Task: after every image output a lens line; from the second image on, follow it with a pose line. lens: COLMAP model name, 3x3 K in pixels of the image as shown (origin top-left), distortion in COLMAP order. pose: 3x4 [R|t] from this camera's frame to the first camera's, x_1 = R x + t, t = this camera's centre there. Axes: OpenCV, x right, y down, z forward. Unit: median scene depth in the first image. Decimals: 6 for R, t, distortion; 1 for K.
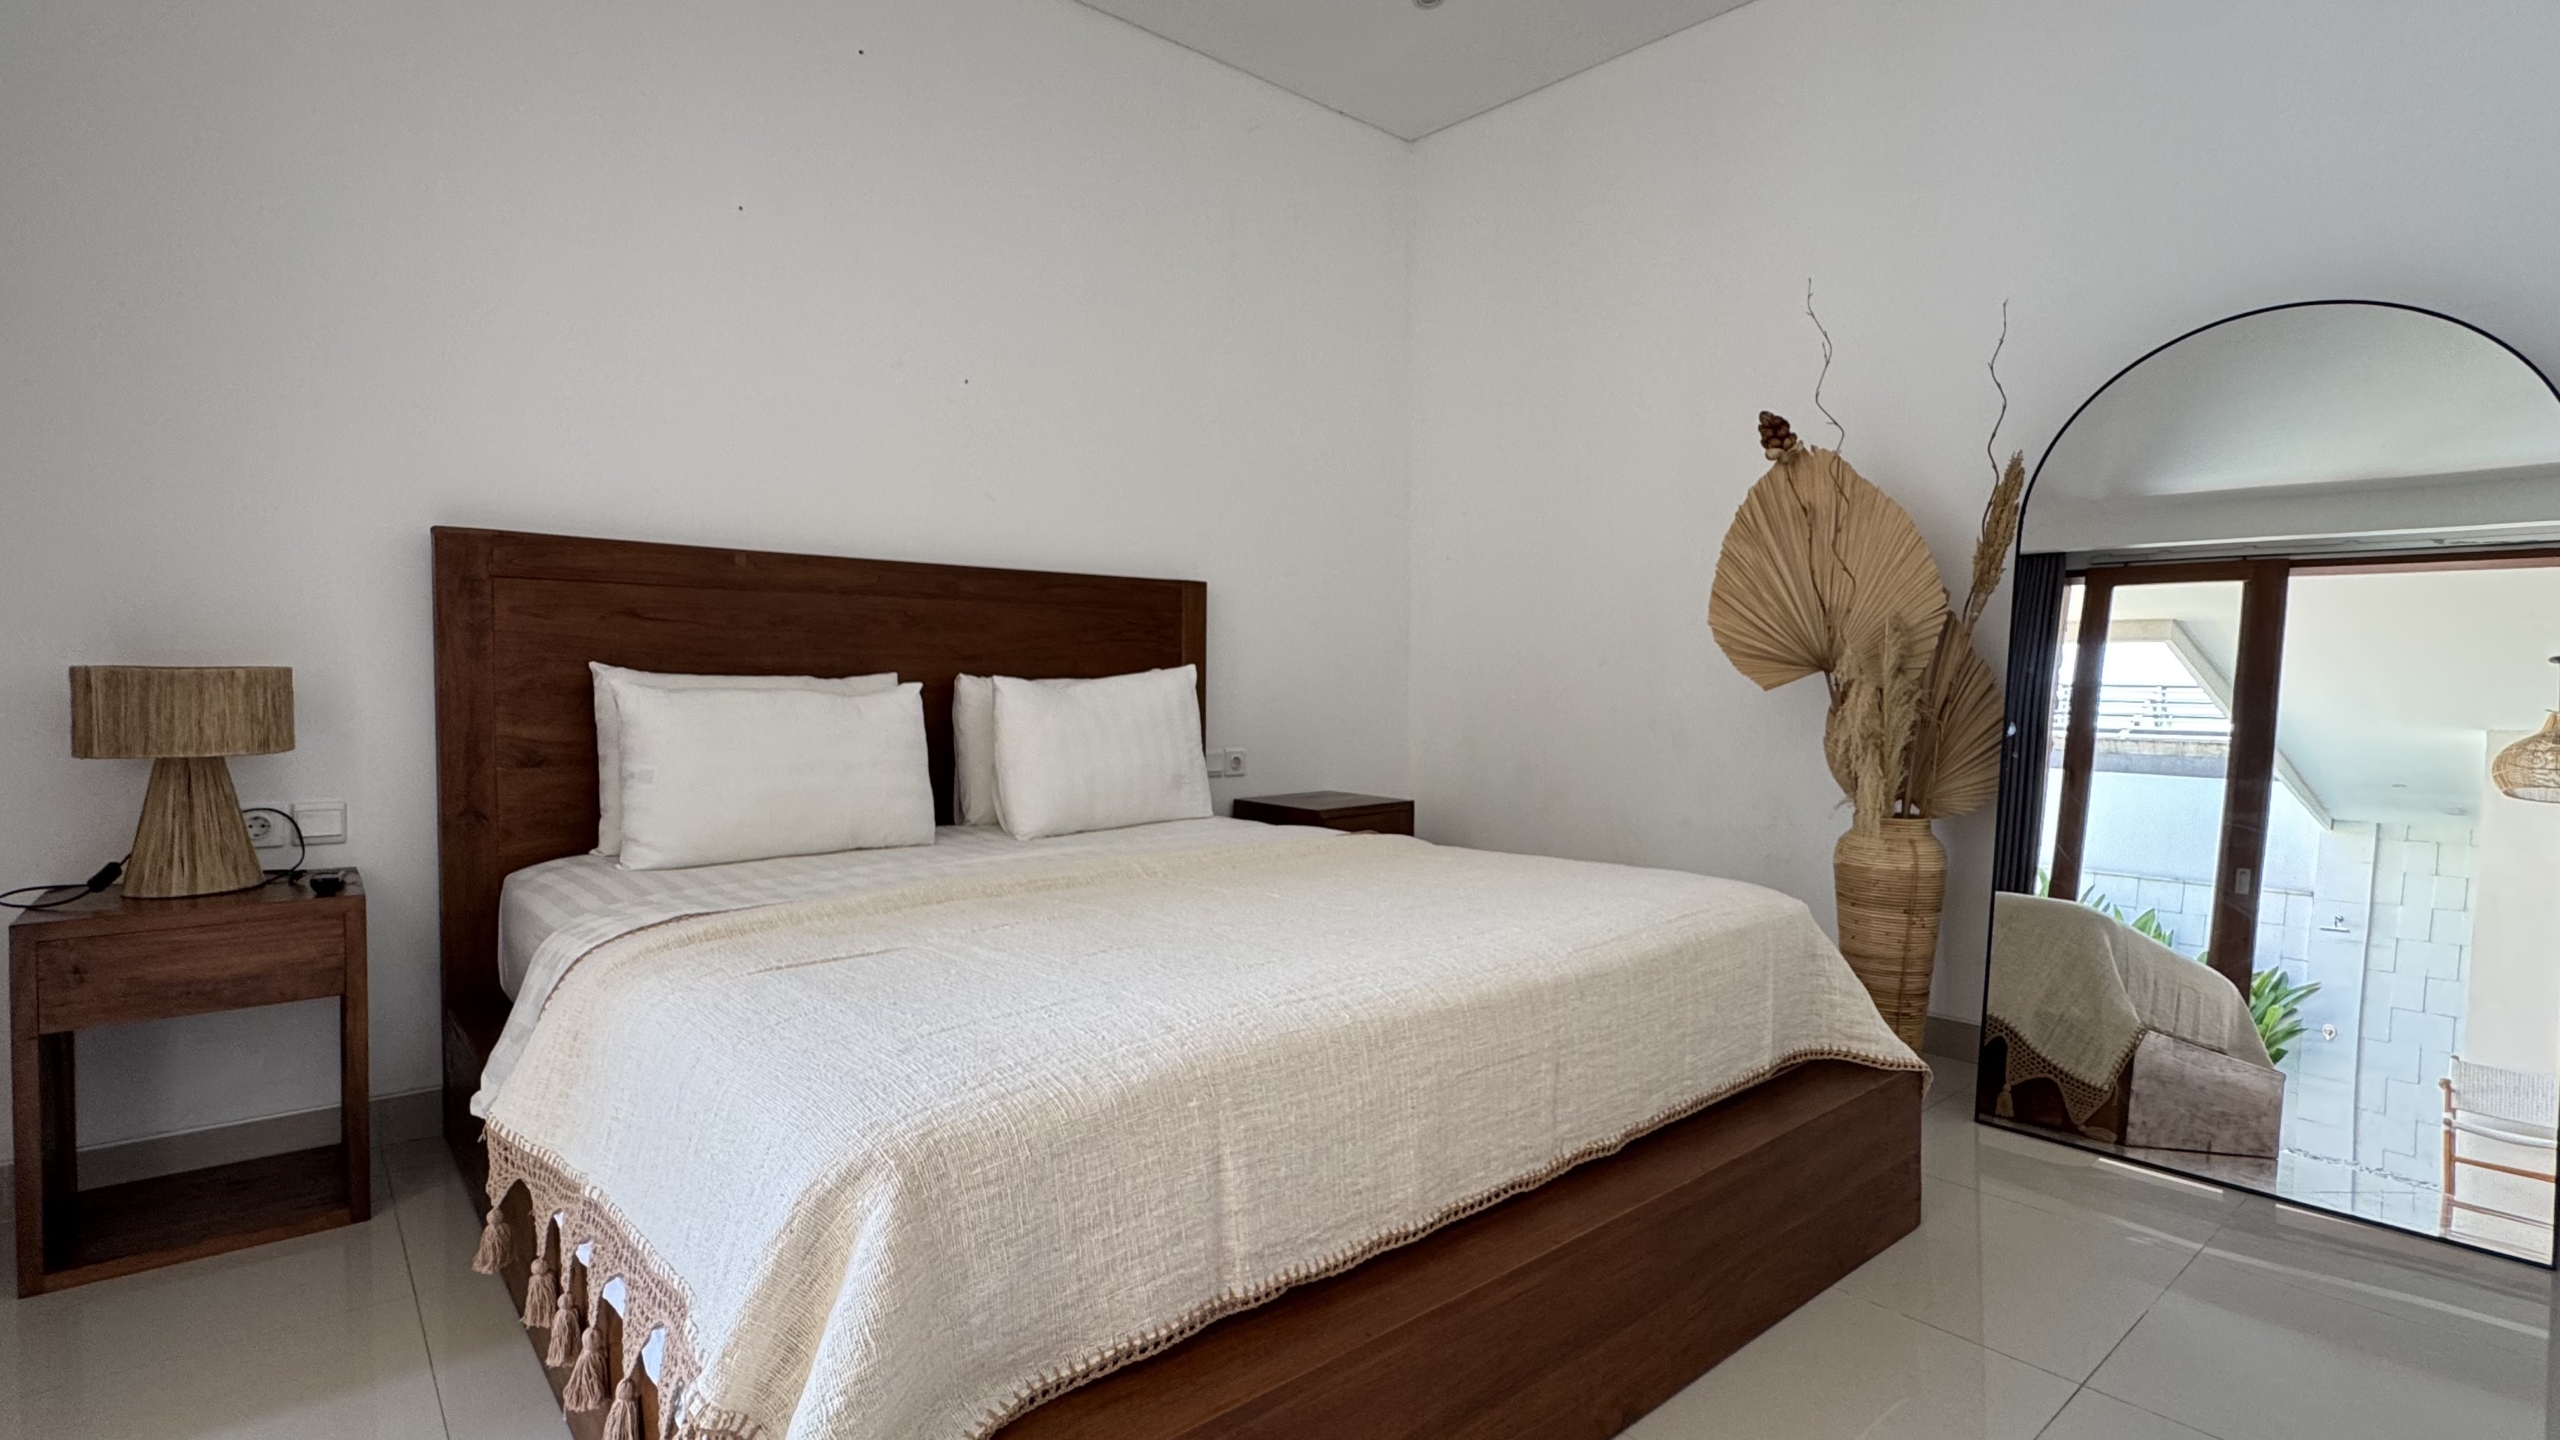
lens RADIAL K [[1194.4, 0, 1267.6], [0, 1194.4, 711.5], [0, 0, 1]] dist [-0.000701, -0.000073]
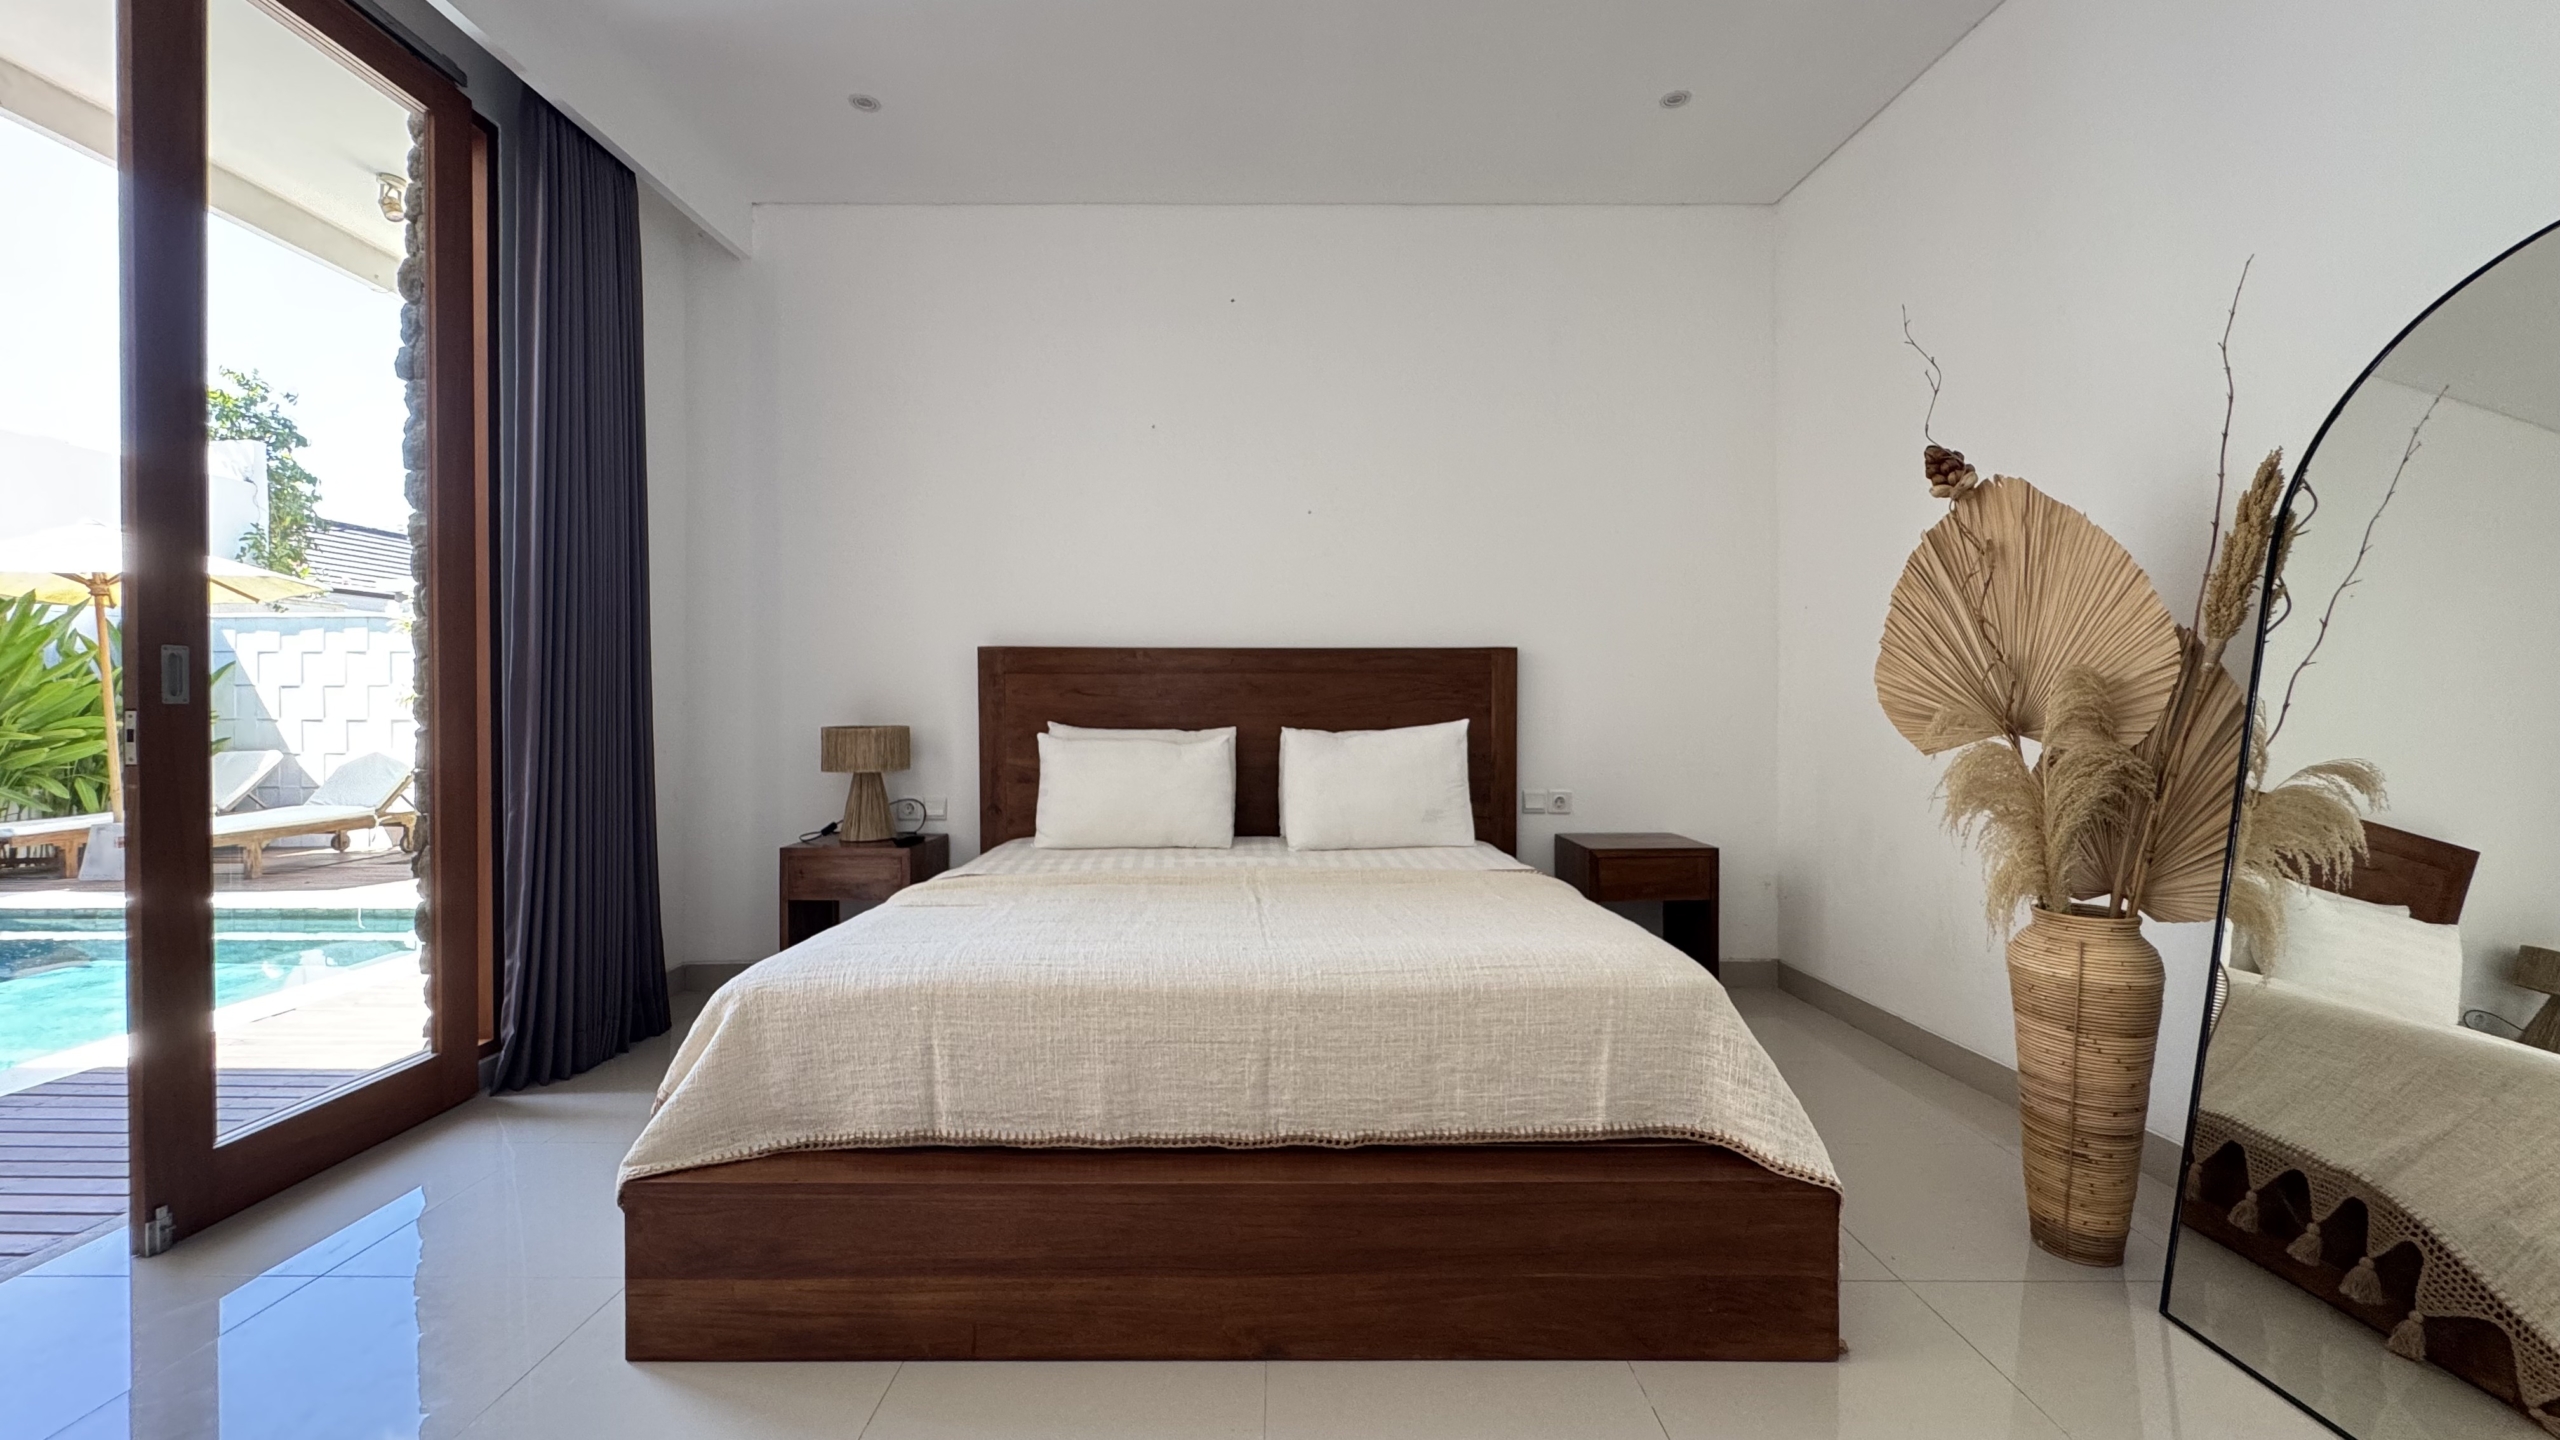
lens RADIAL K [[1029.9, 0, 1278.8], [0, 1029.9, 713.5], [0, 0, 1]] dist [-0.003076, -0.000140]
pose [[0.763712, -0.000720, -0.645557, 0.641434], [-0.013017, 0.999779, -0.016514, -0.034915], [0.645426, 0.021015, 0.763534, 0.110733]]
